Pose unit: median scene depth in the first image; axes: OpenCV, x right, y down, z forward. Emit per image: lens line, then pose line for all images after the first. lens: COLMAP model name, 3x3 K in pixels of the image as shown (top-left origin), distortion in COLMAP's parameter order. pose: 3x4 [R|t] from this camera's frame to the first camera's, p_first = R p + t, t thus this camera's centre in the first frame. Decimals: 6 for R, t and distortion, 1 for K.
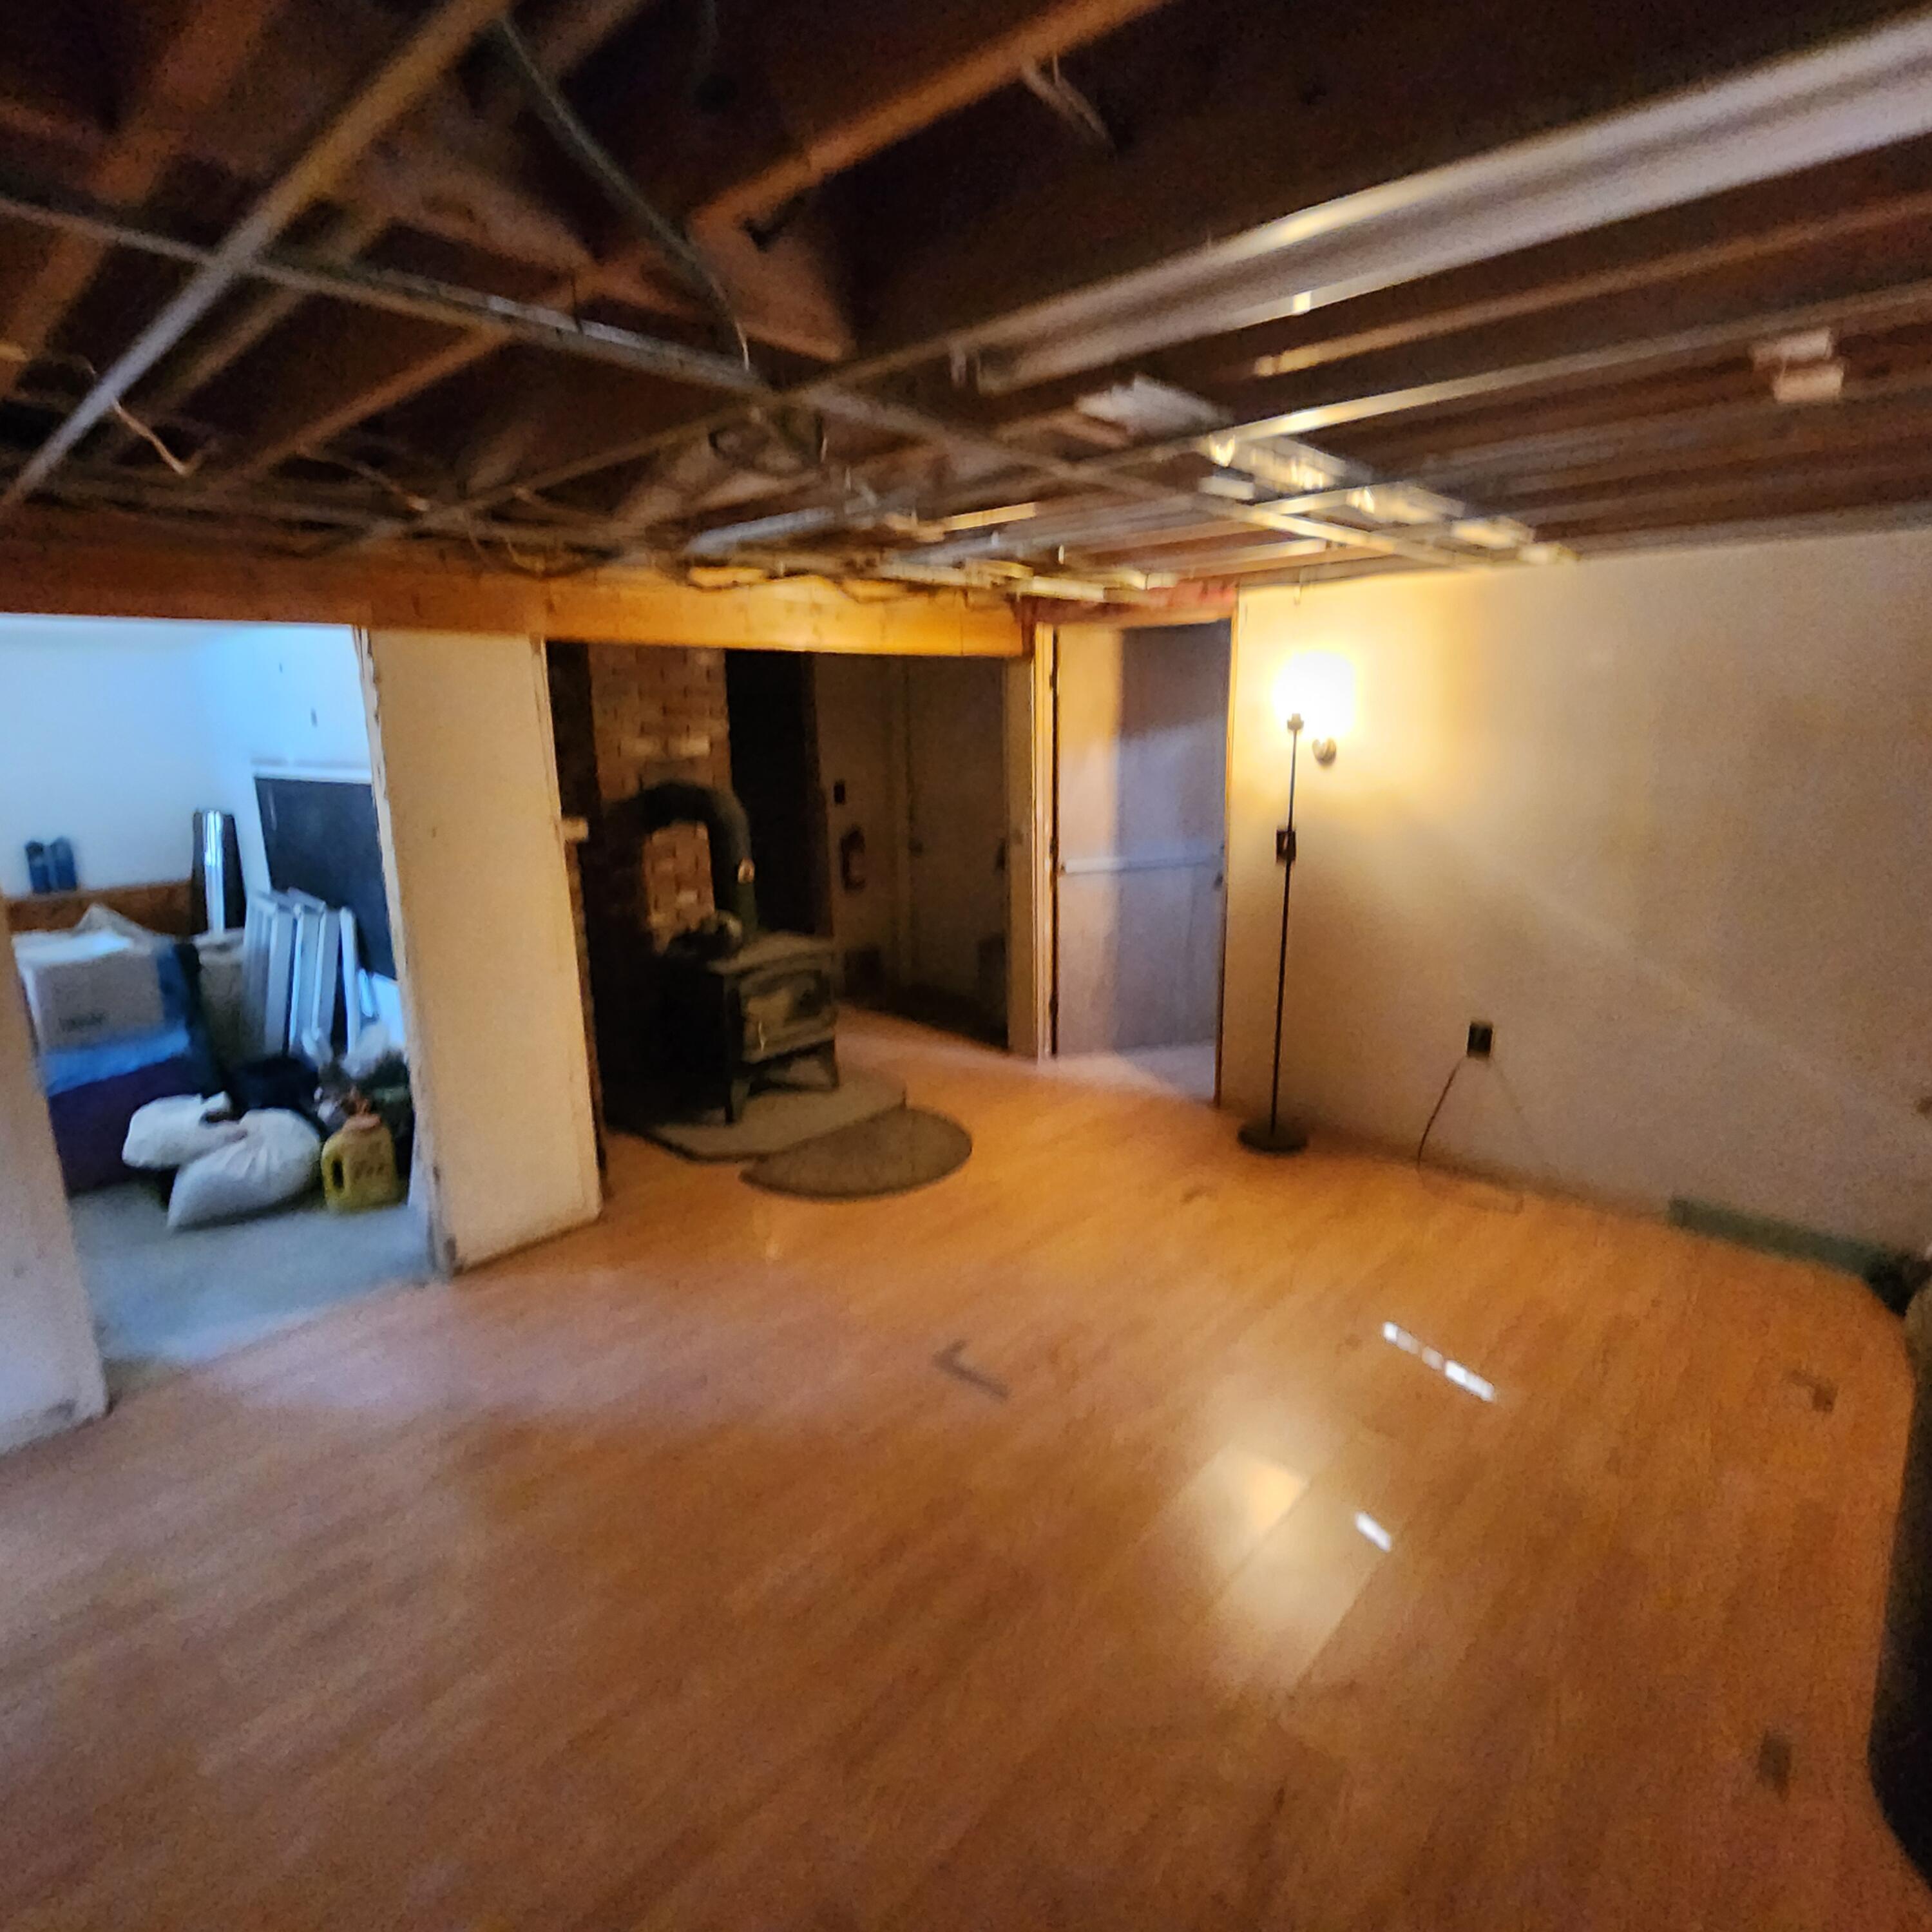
lens RADIAL K [[1080.3, 0, 962.1], [0, 1080.3, 958.9], [0, 0, 1]] dist [-0.002534, 0.004475]
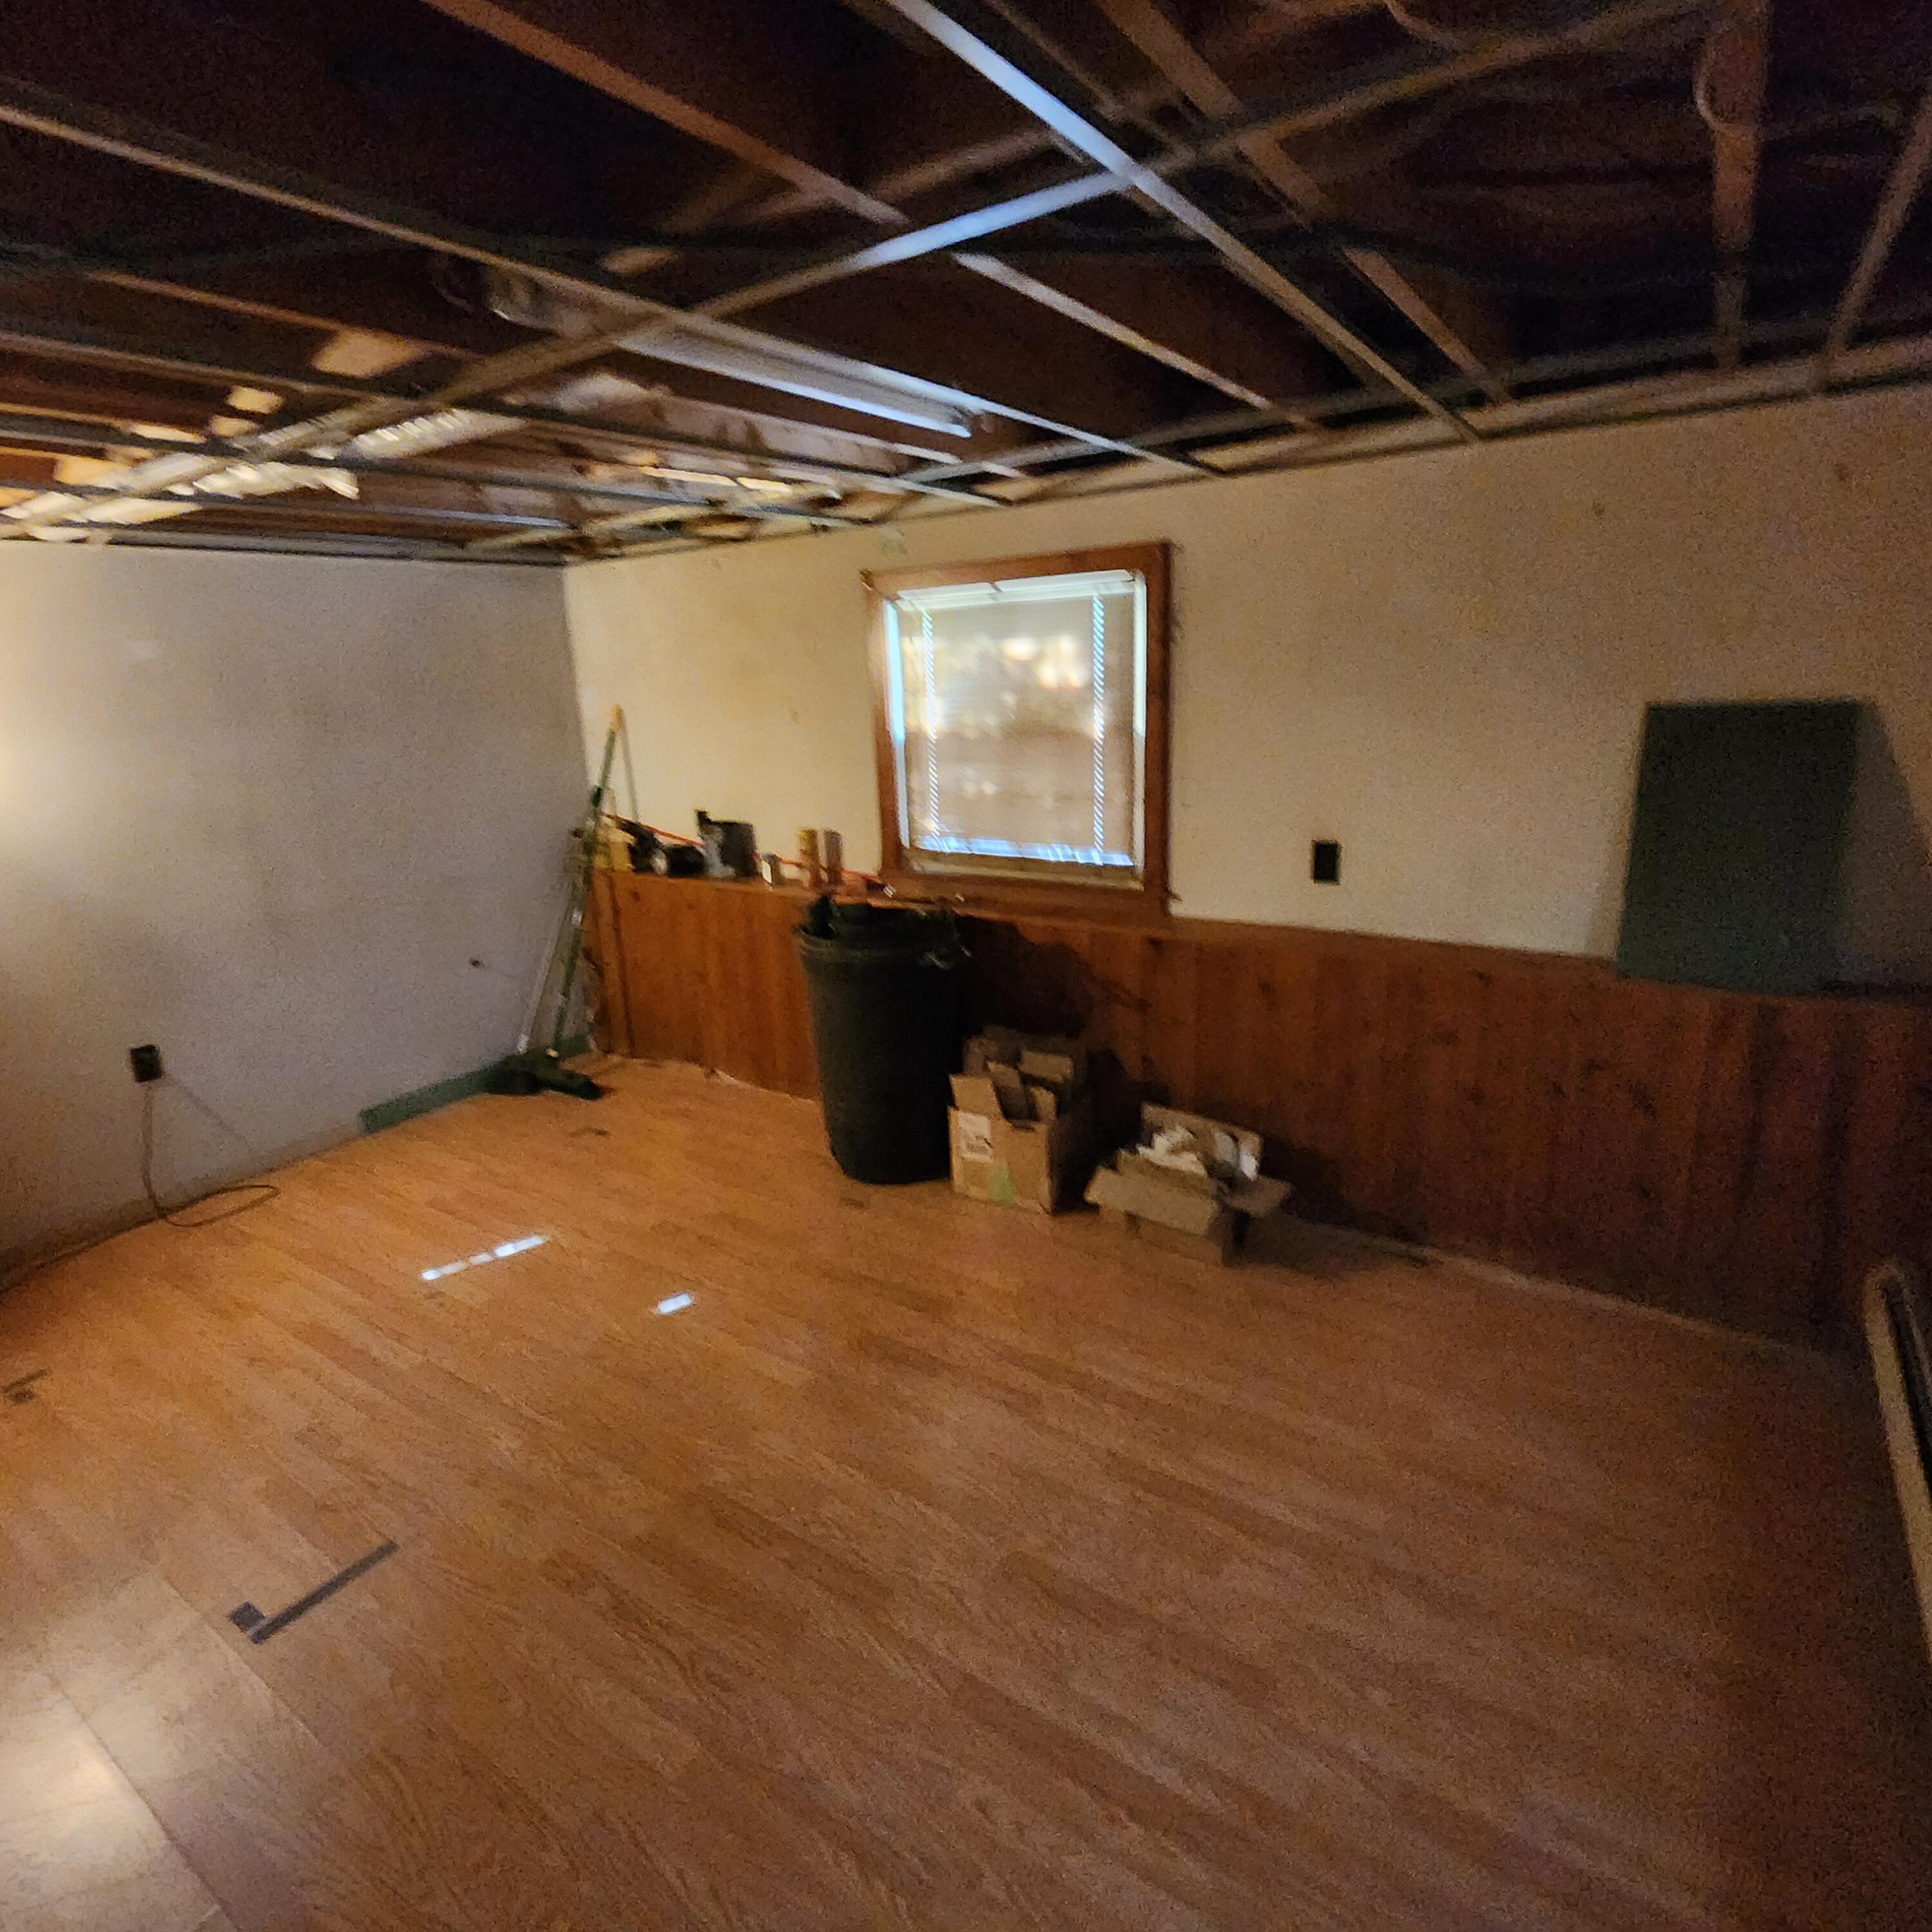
lens RADIAL K [[1080.3, 0, 956.8], [0, 1080.3, 962.1], [0, 0, 1]] dist [-0.002534, 0.004475]
pose [[-0.137667, -0.244365, 0.959861, -0.632238], [0.275788, 0.921308, 0.274105, -0.088532], [-0.951309, 0.302453, -0.059441, 0.485072]]
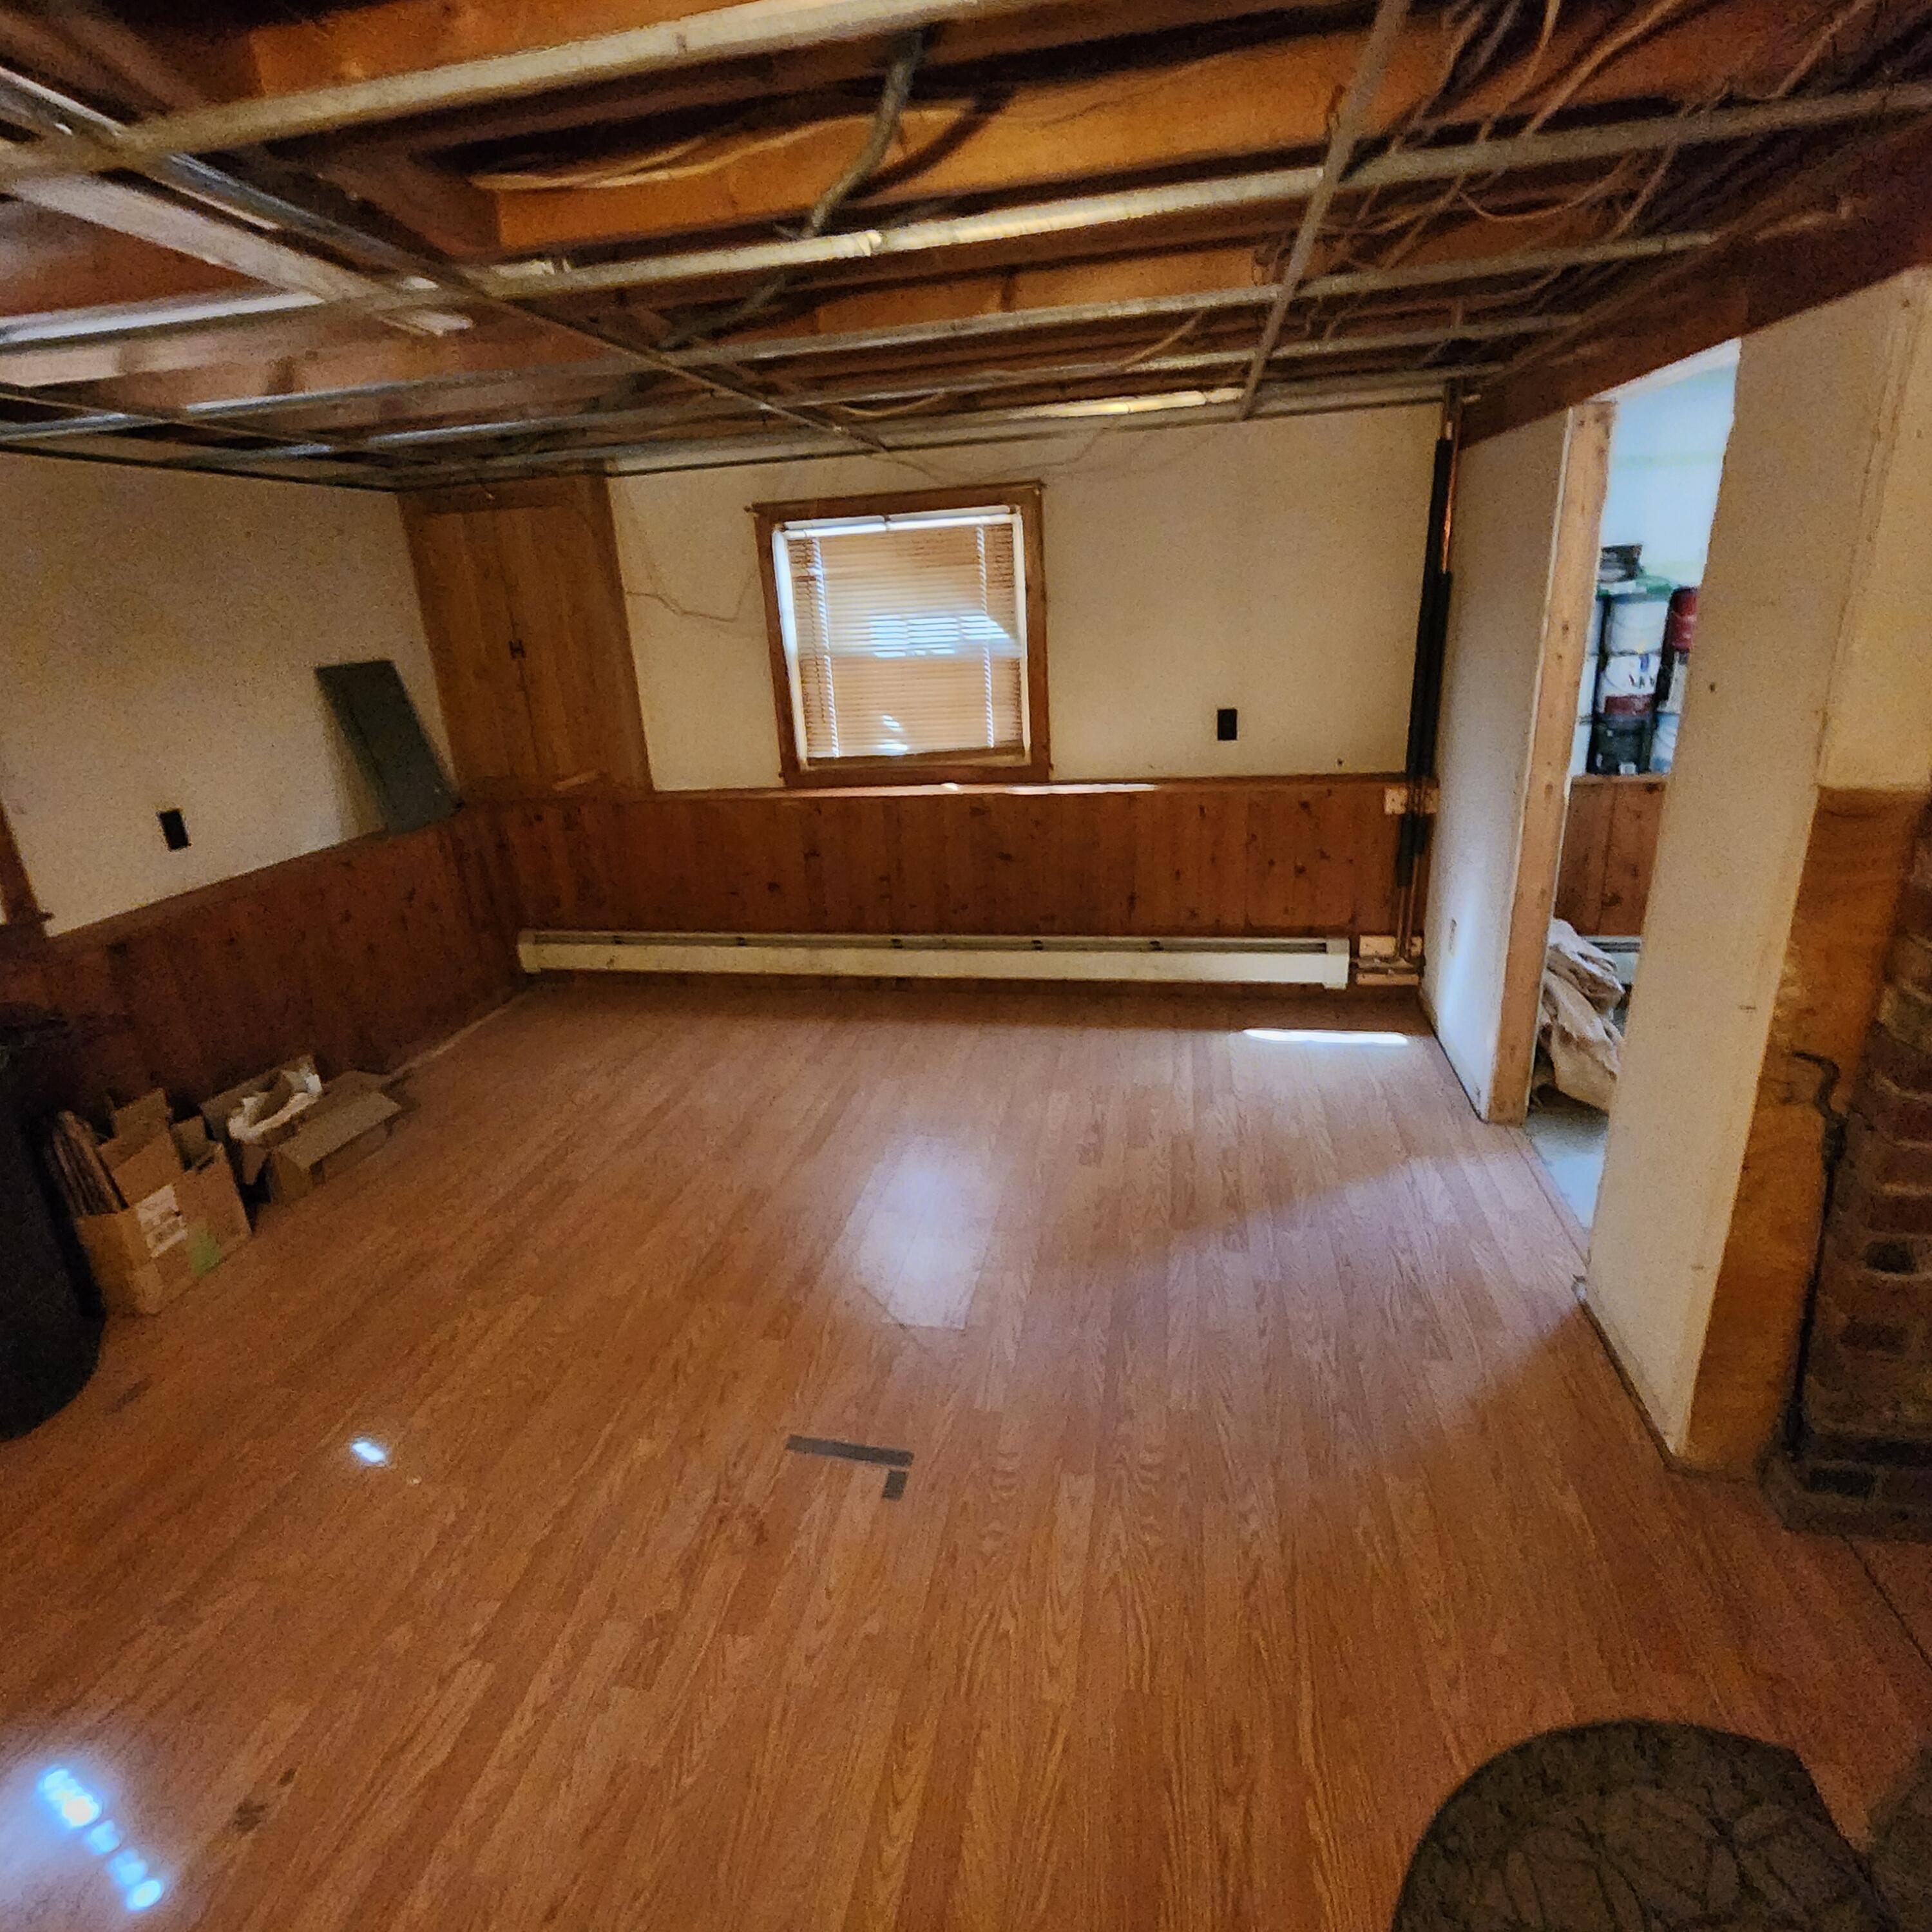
lens RADIAL K [[1080.3, 0, 965.0], [0, 1080.3, 957.1], [0, 0, 1]] dist [-0.002534, 0.004475]
pose [[-0.849978, 0.232906, -0.472539, 0.213011], [-0.053333, 0.854316, 0.517010, -0.315686], [0.524112, 0.464649, -0.713728, 1.382045]]
